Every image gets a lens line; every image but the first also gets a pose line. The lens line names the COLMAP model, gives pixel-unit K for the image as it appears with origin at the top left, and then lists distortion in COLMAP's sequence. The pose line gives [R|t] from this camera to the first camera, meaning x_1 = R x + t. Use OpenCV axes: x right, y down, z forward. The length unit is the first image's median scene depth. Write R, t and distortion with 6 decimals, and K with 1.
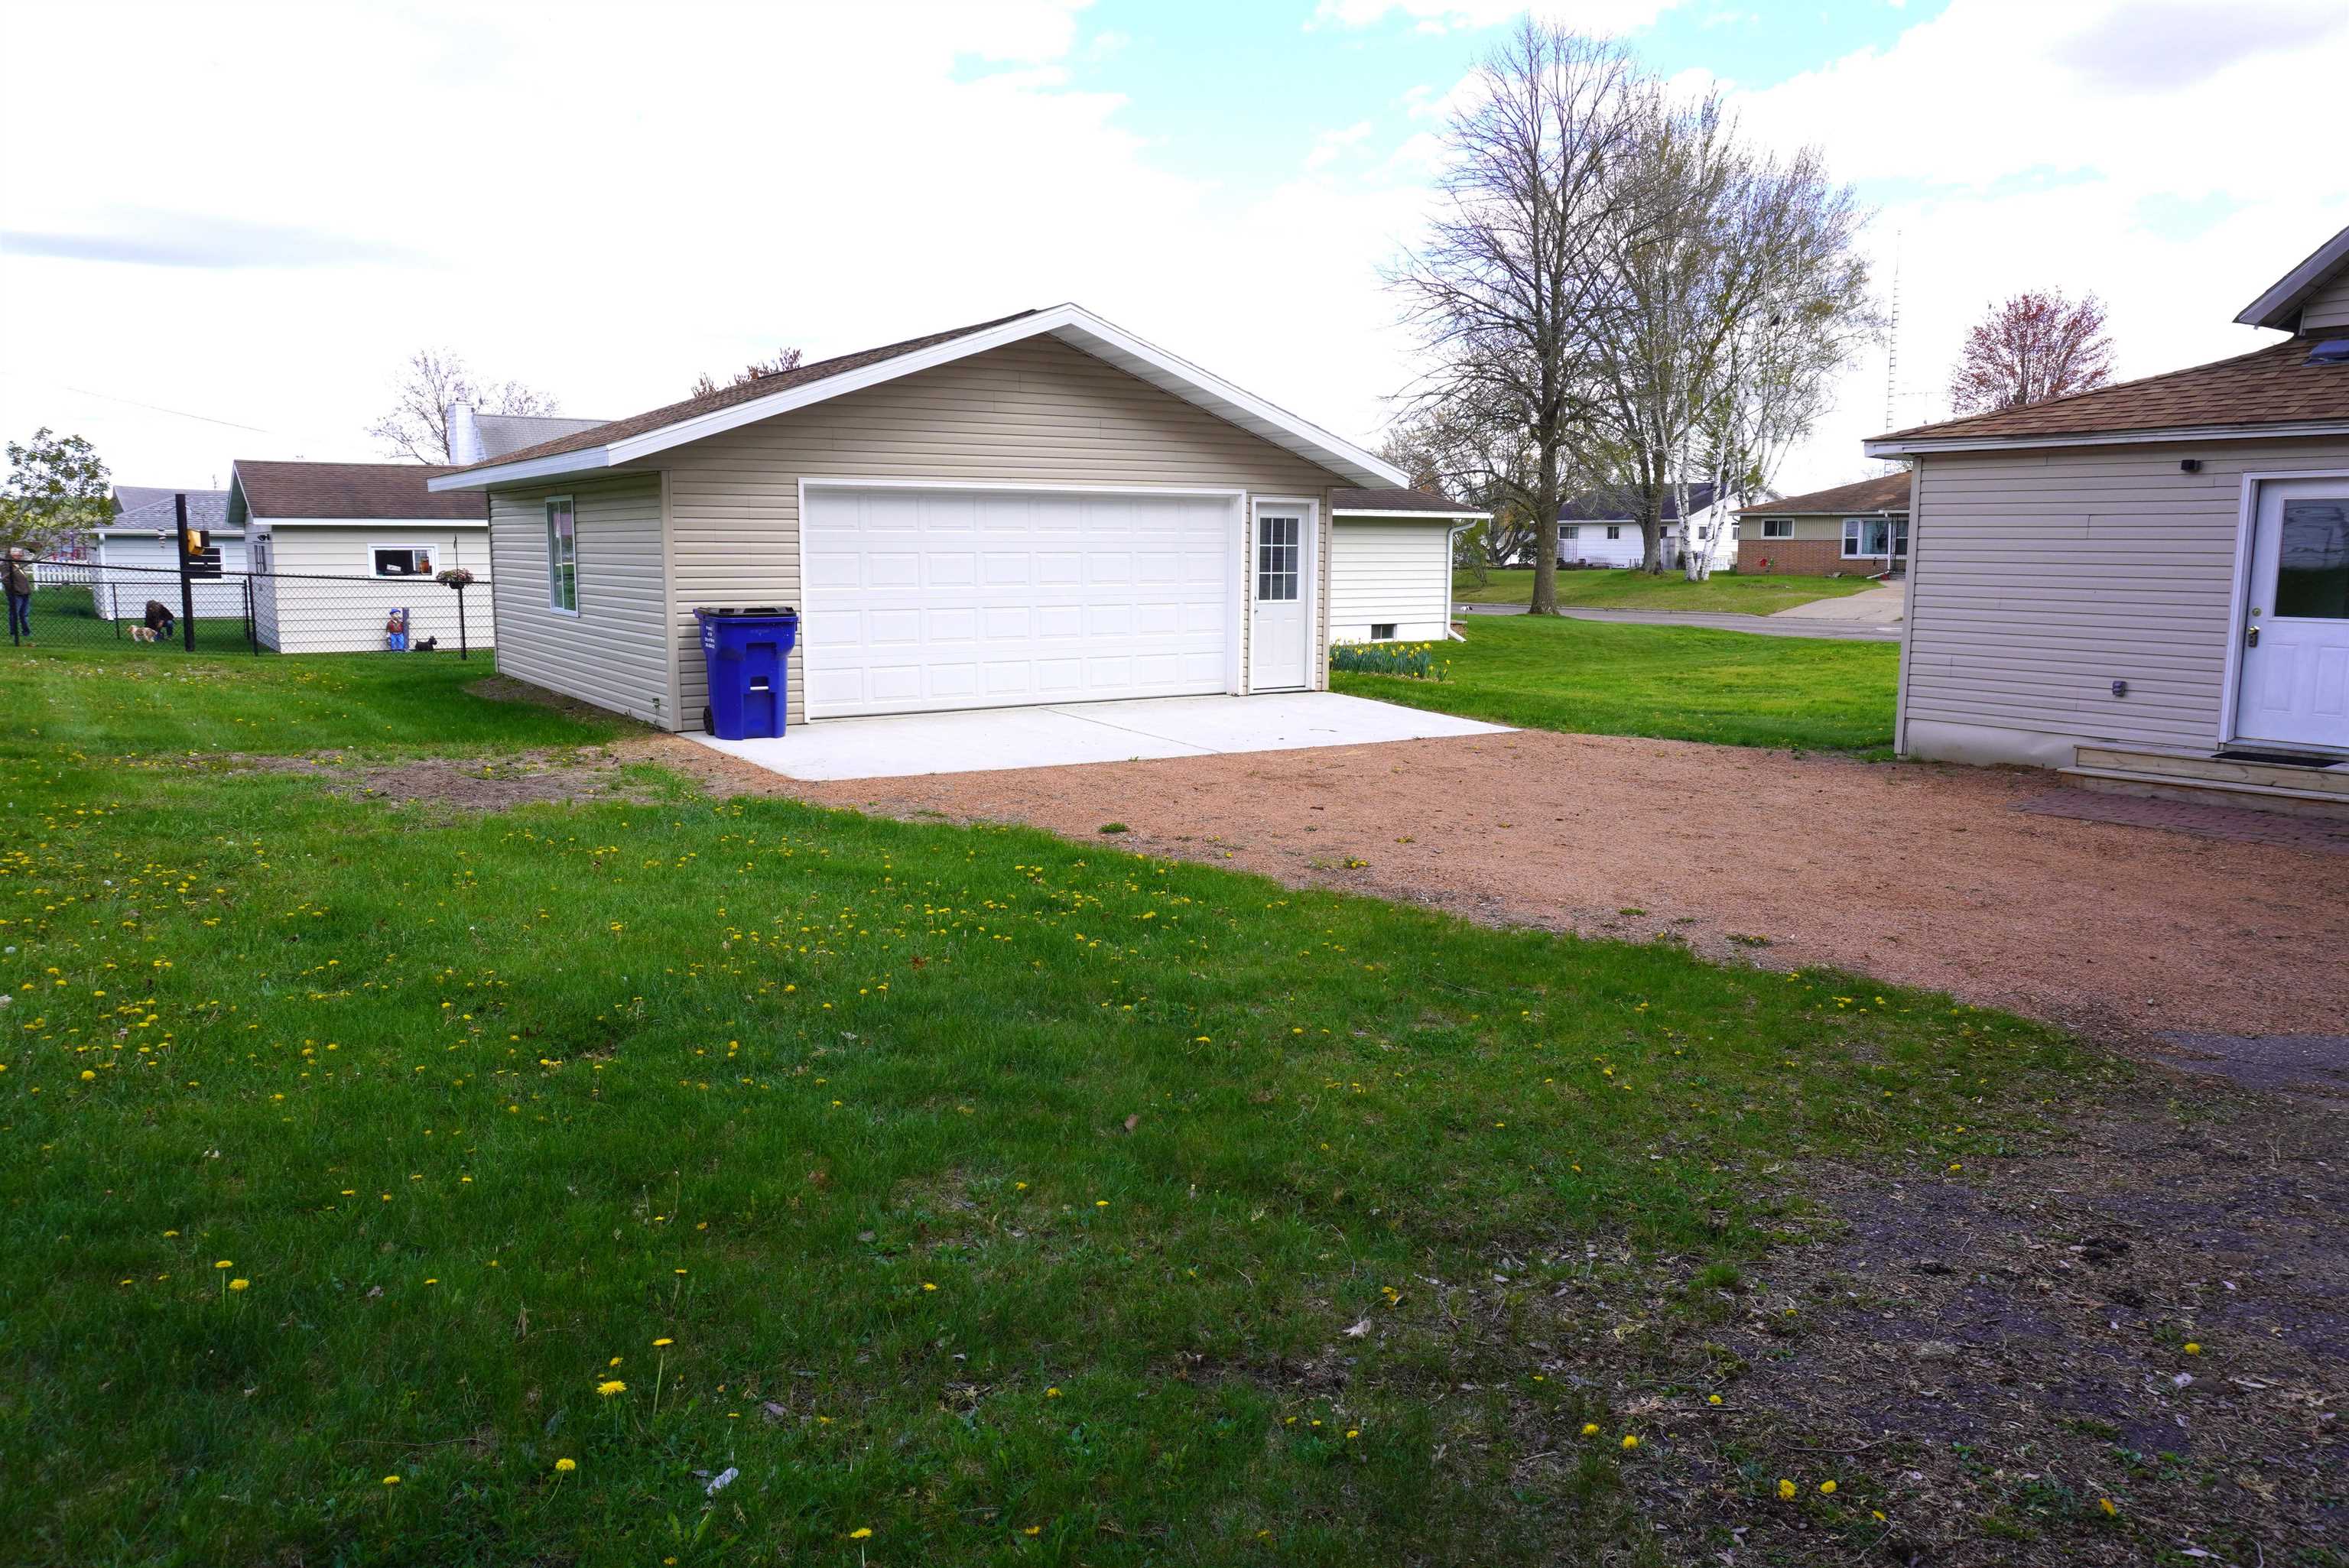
lens RADIAL K [[1573.5, 0, 1177.0], [0, 1573.5, 780.4], [0, 0, 1]] dist [-0.057432, 0.026331]
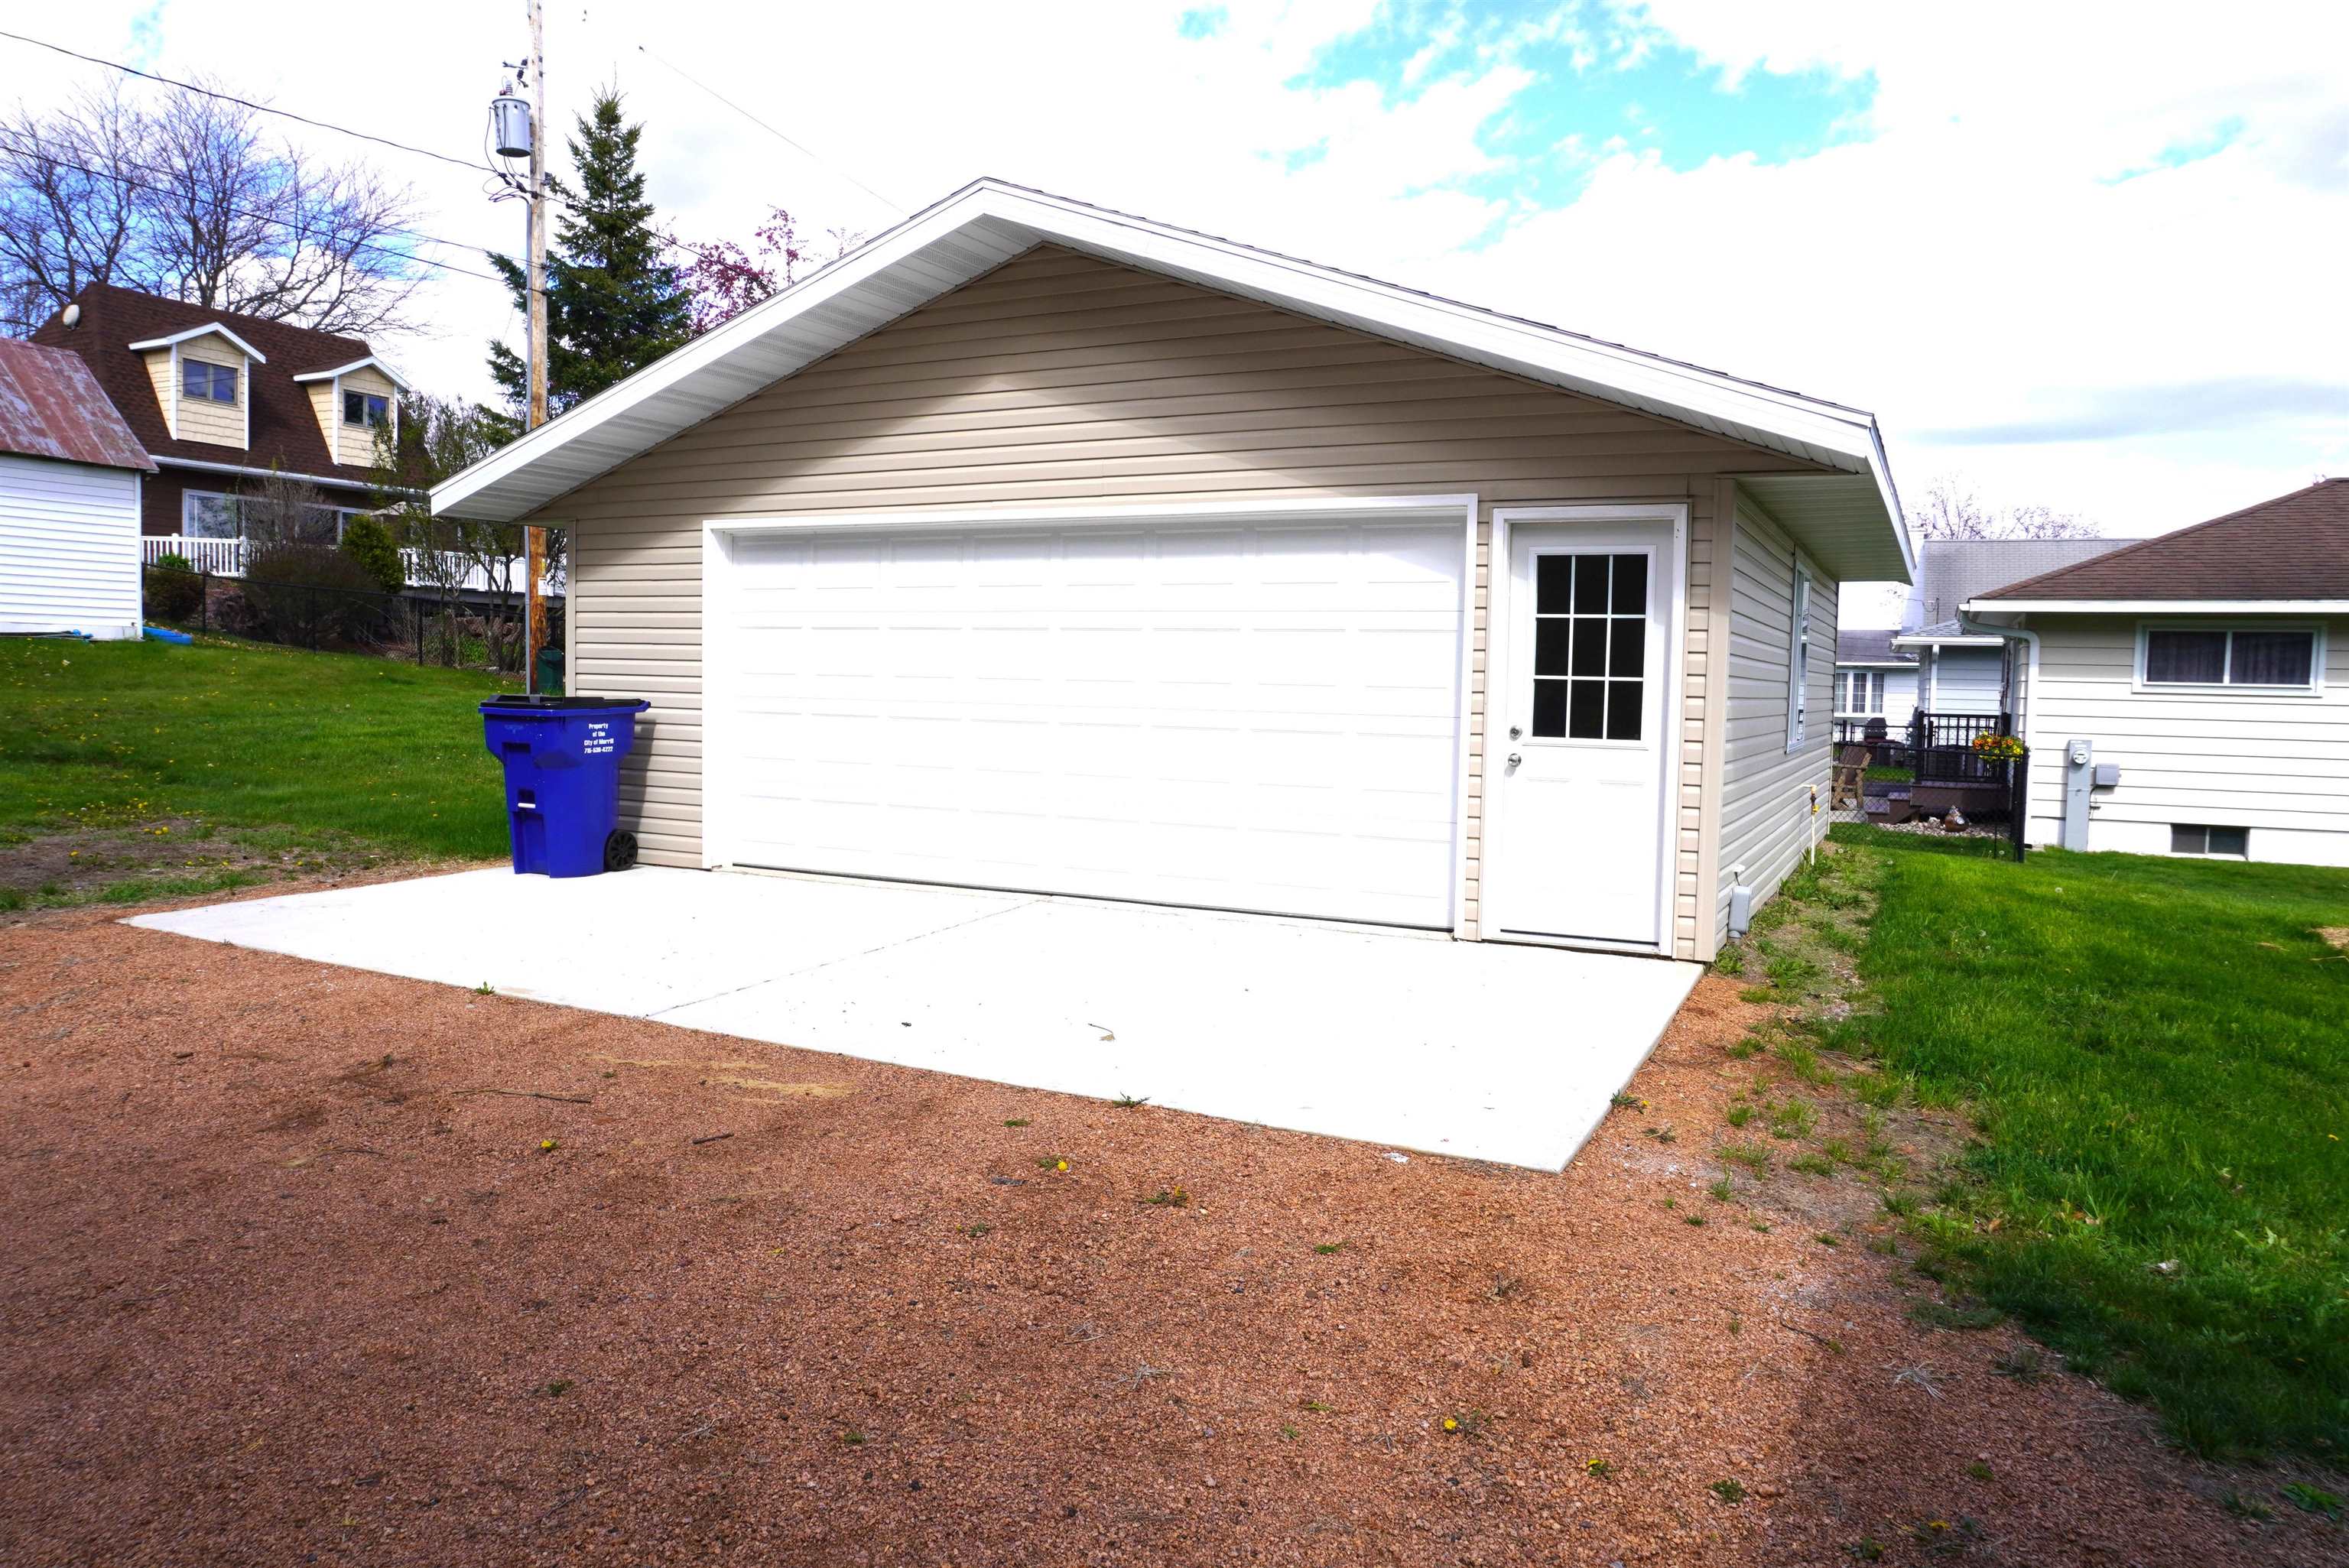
lens RADIAL K [[1573.5, 0, 1175.0], [0, 1573.5, 787.1], [0, 0, 1]] dist [-0.057432, 0.026331]
pose [[0.496249, 0.070057, -0.865349, 0.394860], [-0.146190, 0.989249, -0.003748, -0.083739], [0.855783, 0.128366, 0.501156, 0.689325]]
